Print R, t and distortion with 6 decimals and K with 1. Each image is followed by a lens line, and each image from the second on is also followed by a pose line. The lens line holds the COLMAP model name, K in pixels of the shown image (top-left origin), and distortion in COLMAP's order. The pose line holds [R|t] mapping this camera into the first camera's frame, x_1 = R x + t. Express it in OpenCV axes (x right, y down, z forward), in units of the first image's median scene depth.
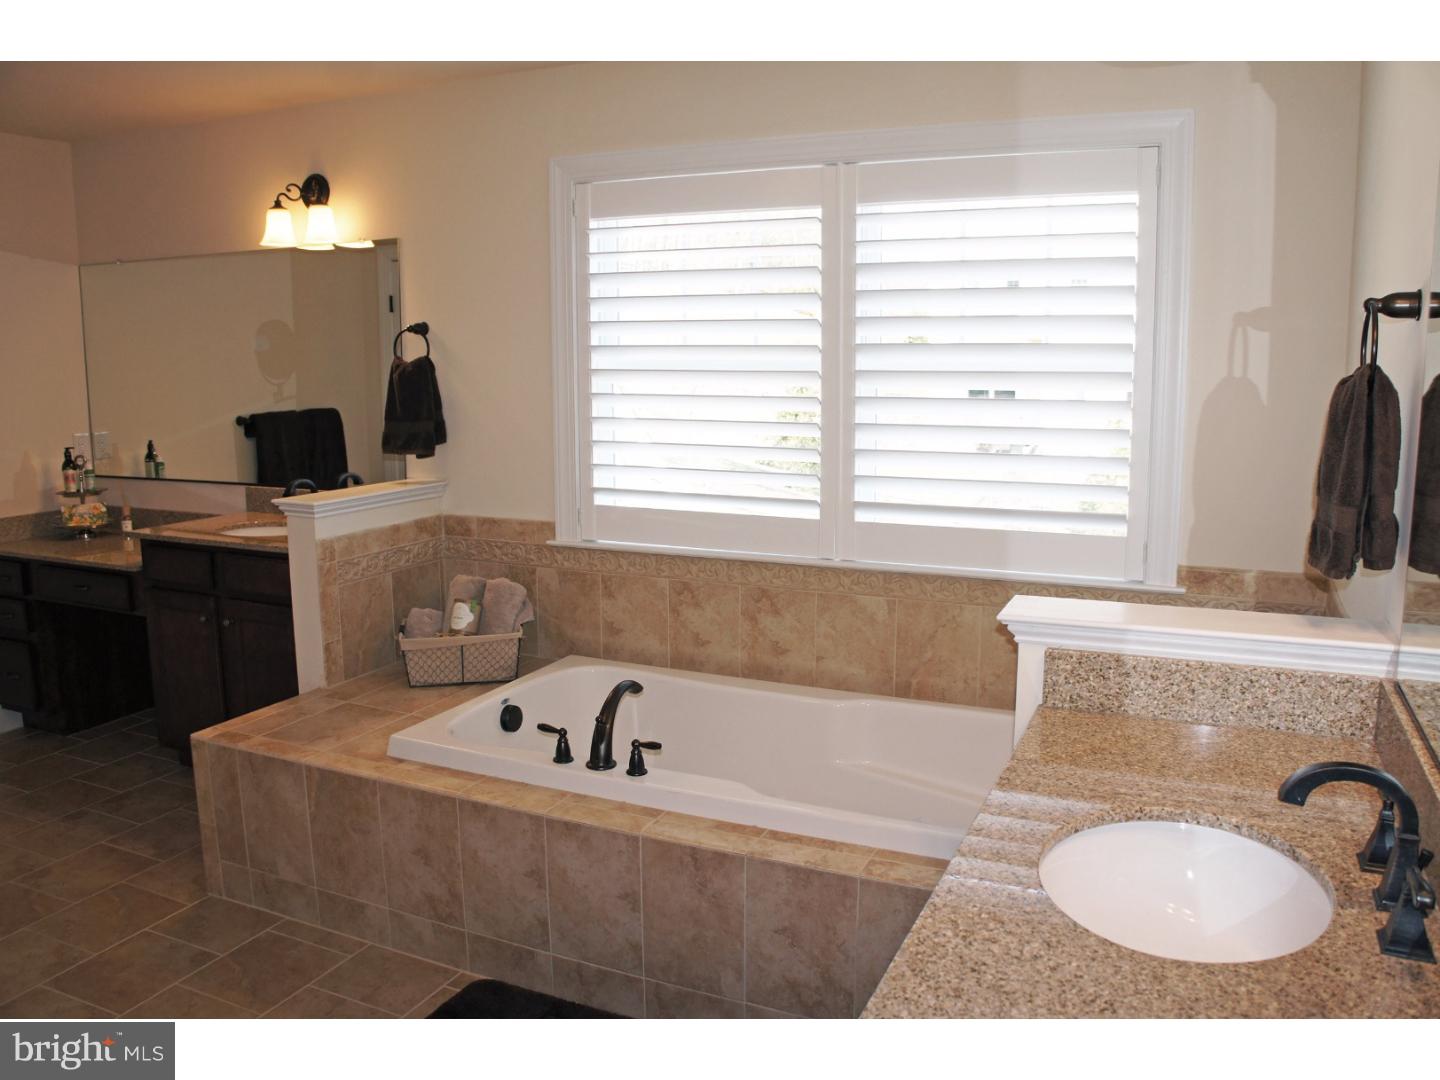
lens RADIAL K [[1096.3, 0, 724.4], [0, 1096.3, 530.0], [0, 0, 1]] dist [-0.136268, 0.034638]
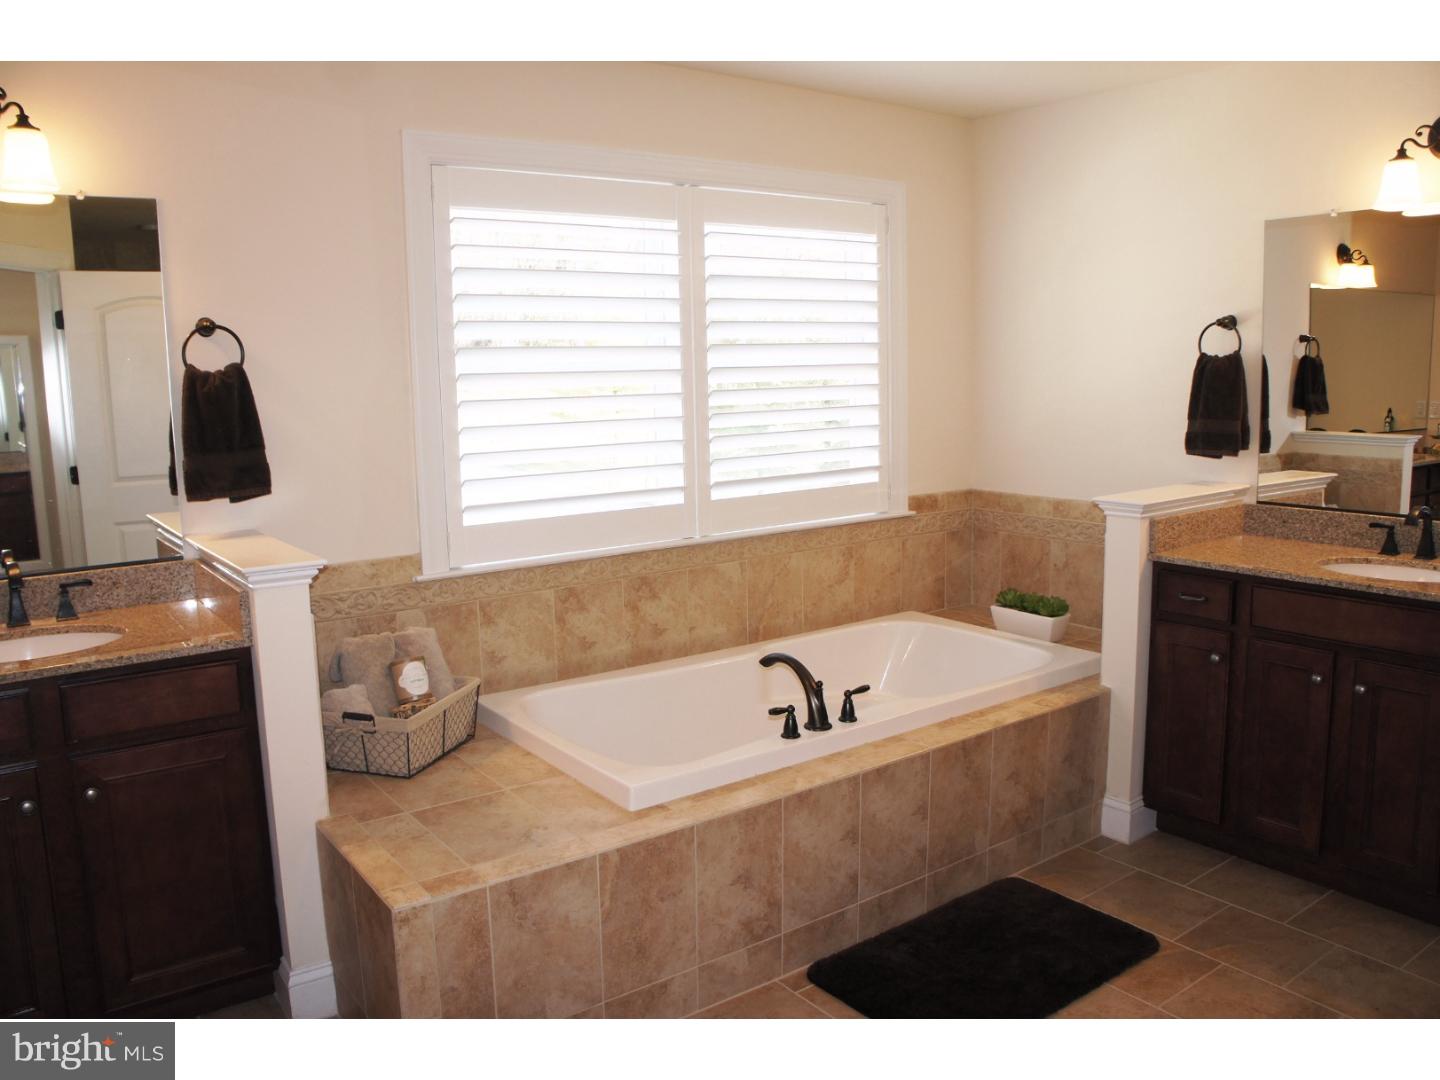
lens RADIAL K [[1096.3, 0, 720.2], [0, 1096.3, 528.6], [0, 0, 1]] dist [-0.136268, 0.034638]
pose [[0.509293, -0.136839, 0.849645, -0.852505], [0.154507, 0.985775, 0.066149, -0.052737], [-0.846610, 0.097587, 0.523190, 0.398849]]
